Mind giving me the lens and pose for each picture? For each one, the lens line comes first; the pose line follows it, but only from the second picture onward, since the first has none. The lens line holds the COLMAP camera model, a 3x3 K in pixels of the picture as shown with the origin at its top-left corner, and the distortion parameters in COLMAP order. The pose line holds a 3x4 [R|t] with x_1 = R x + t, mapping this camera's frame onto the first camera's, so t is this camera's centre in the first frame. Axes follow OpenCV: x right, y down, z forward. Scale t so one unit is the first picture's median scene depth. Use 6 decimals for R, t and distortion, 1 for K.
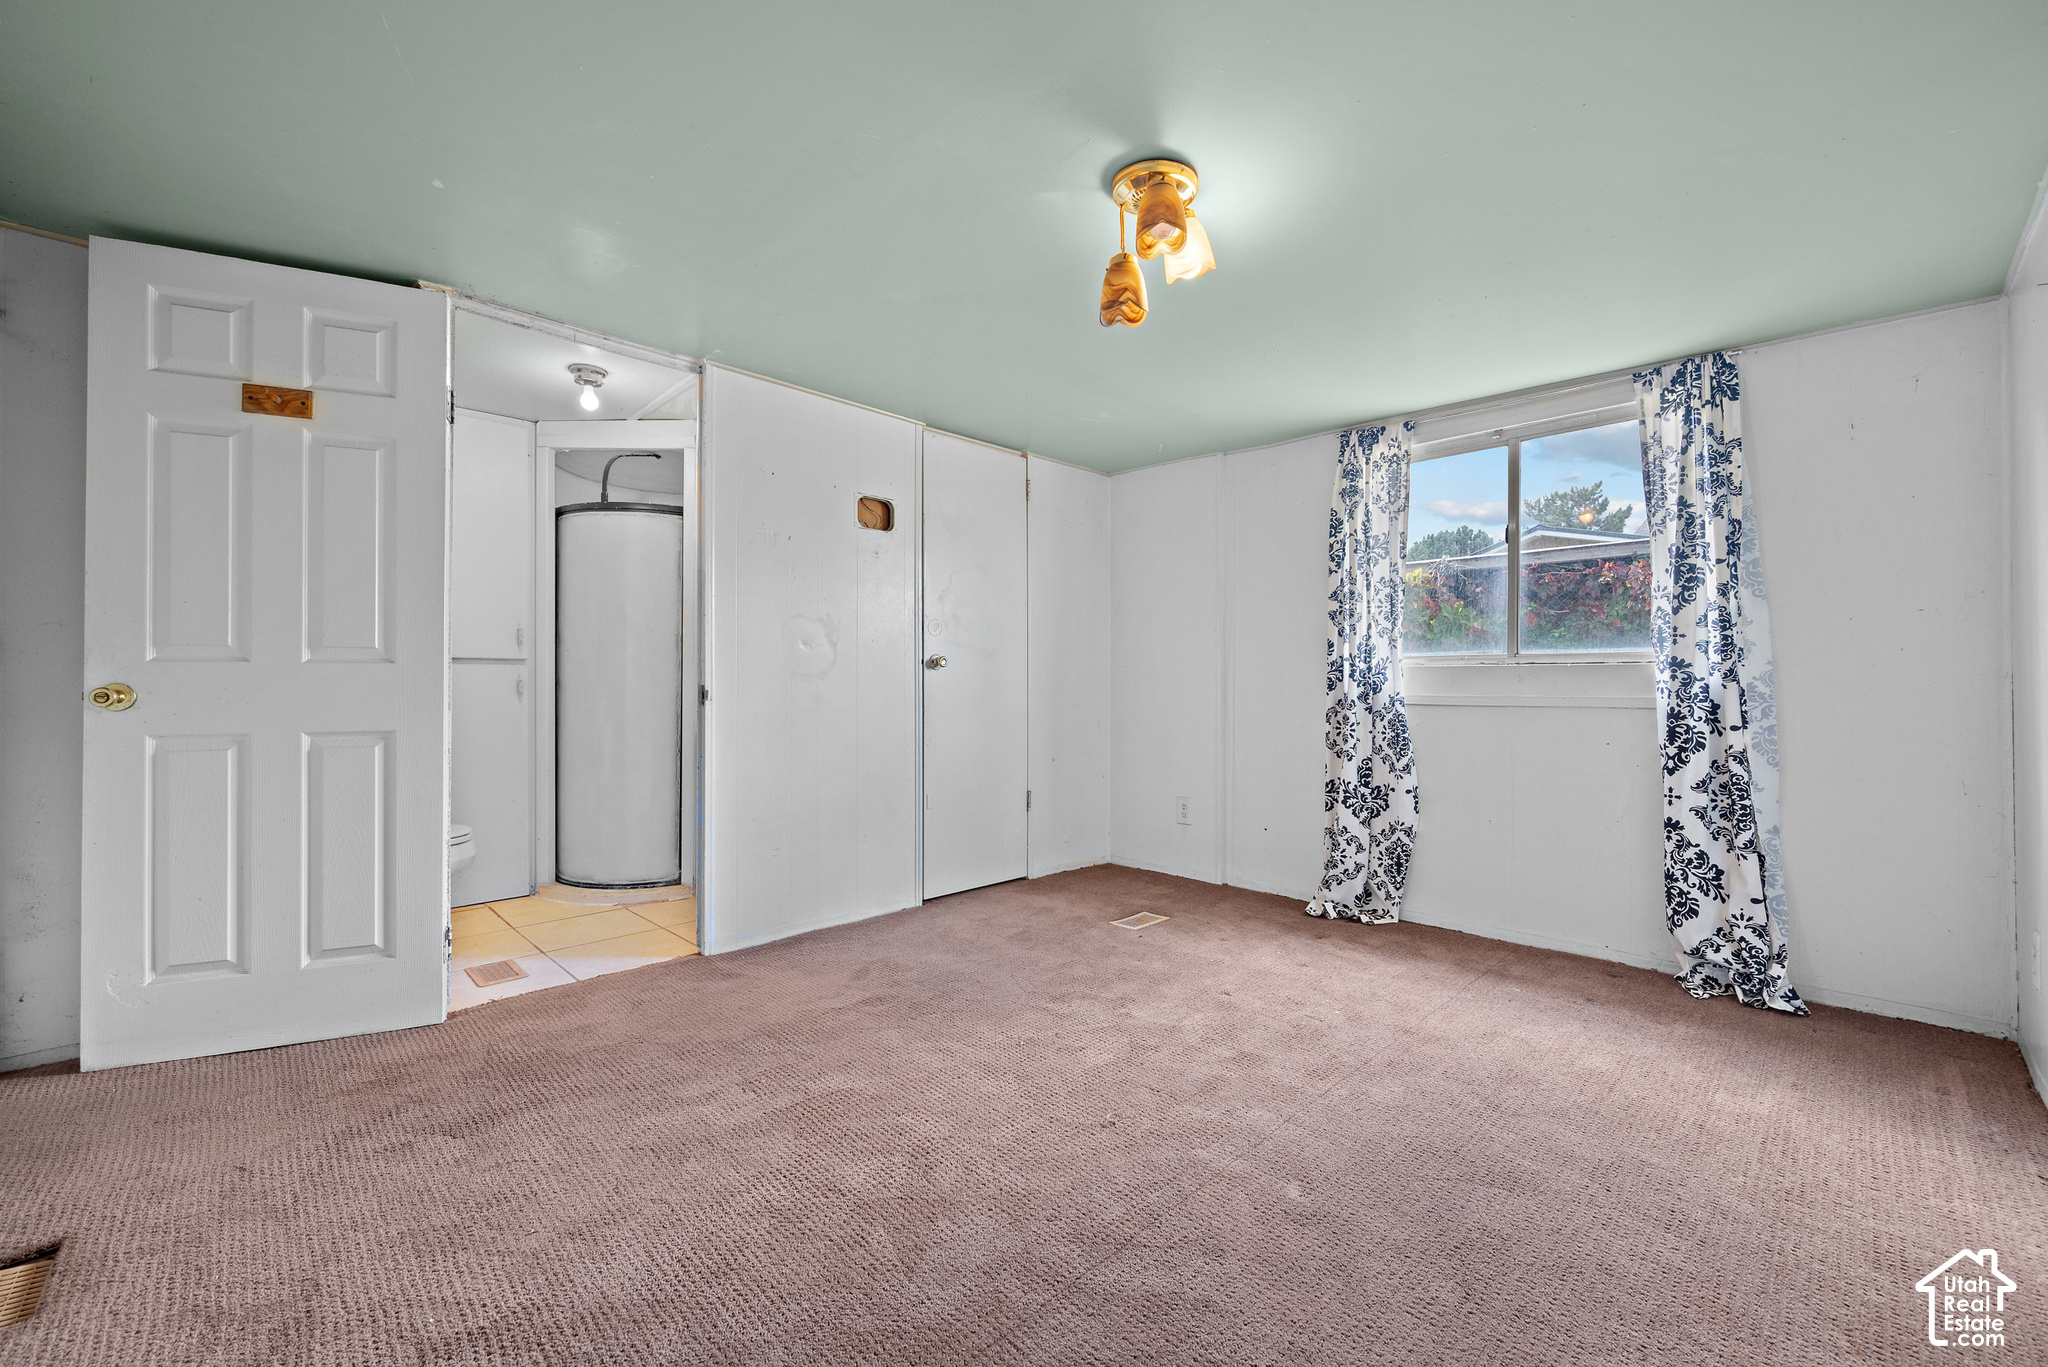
lens RADIAL K [[812.0, 0, 1009.3], [0, 812.0, 685.5], [0, 0, 1]] dist [0.002367, 0.000991]
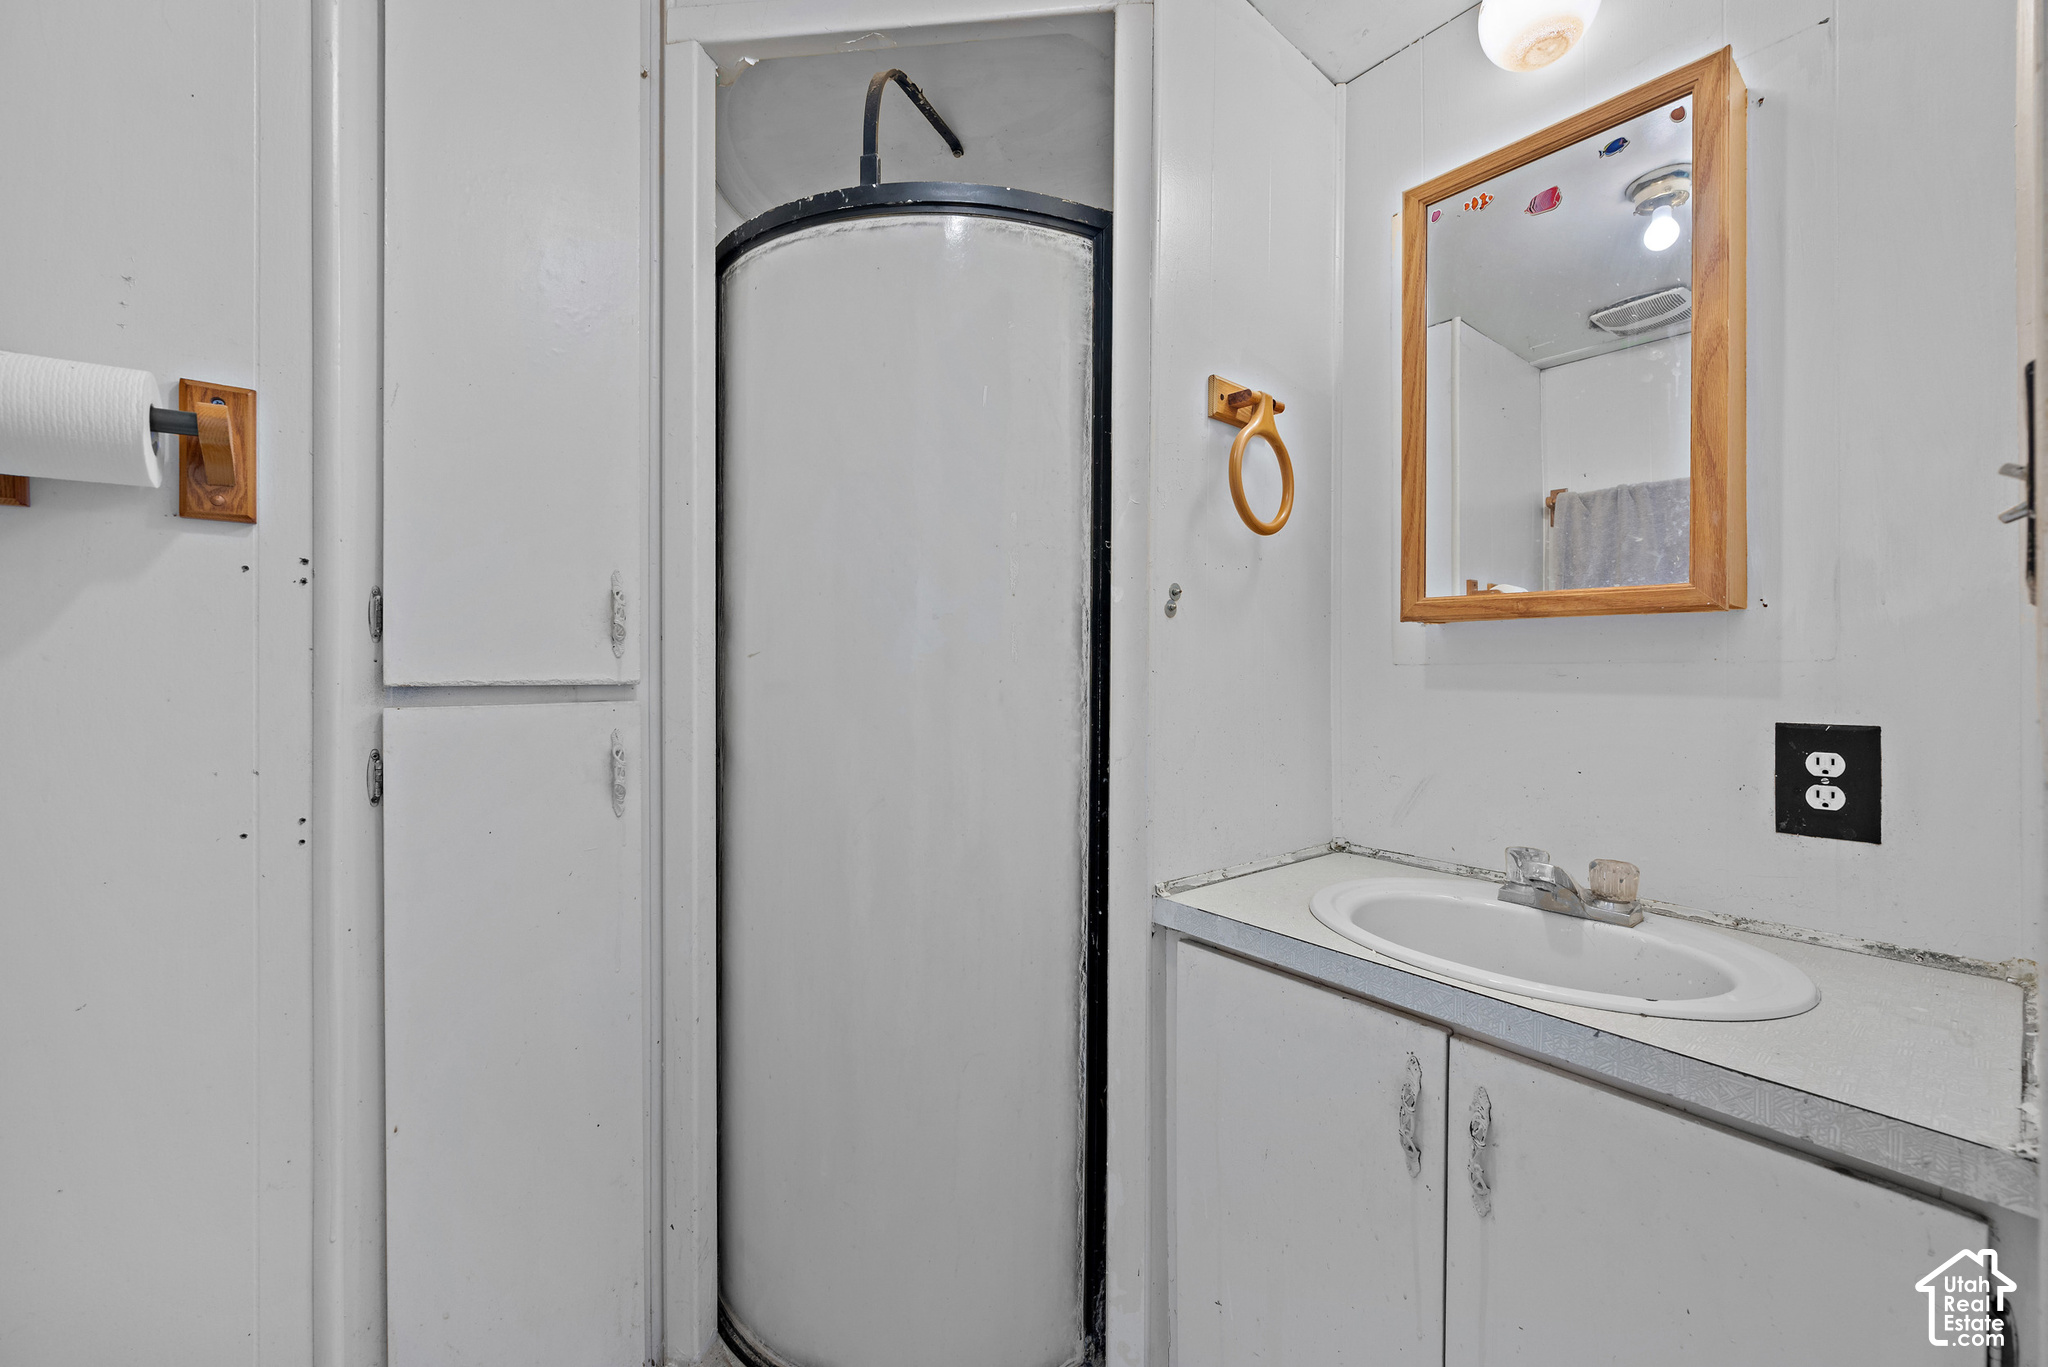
lens RADIAL K [[812.0, 0, 1028.5], [0, 812.0, 674.1], [0, 0, 1]] dist [0.002367, 0.000991]
pose [[0.996314, 0.001133, -0.085769, -0.320265], [-0.000470, 0.999970, 0.007755, -0.031028], [0.085775, -0.007686, 0.996285, 0.538737]]
